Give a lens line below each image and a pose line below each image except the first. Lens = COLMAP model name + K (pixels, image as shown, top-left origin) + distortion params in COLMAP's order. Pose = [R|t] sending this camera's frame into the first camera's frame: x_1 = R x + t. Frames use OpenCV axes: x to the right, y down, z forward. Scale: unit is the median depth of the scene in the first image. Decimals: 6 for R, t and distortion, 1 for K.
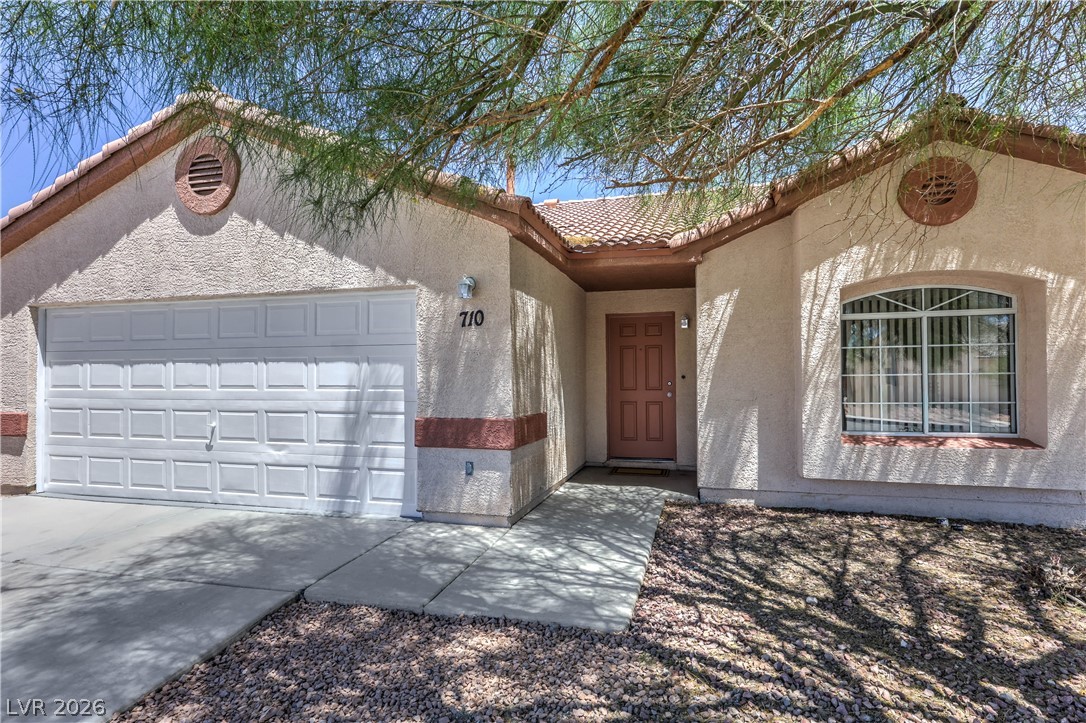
lens RADIAL K [[555.9, 0, 544.4], [0, 555.9, 362.4], [0, 0, 1]] dist [0.015228, 0.000685]
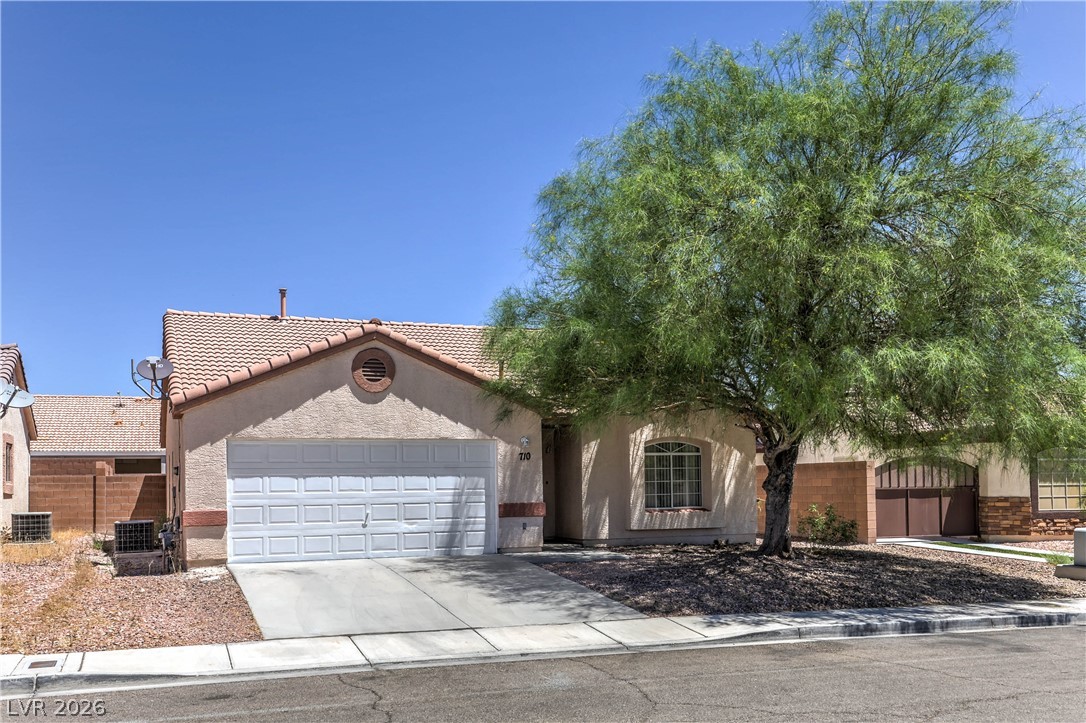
lens RADIAL K [[988.5, 0, 542.5], [0, 988.5, 362.8], [0, 0, 1]] dist [0.069004, 0.000000]
pose [[0.811013, 0.064584, 0.581453, -2.079835], [-0.011267, 0.995428, -0.094850, -0.068134], [-0.584920, 0.070374, 0.808032, -1.937959]]
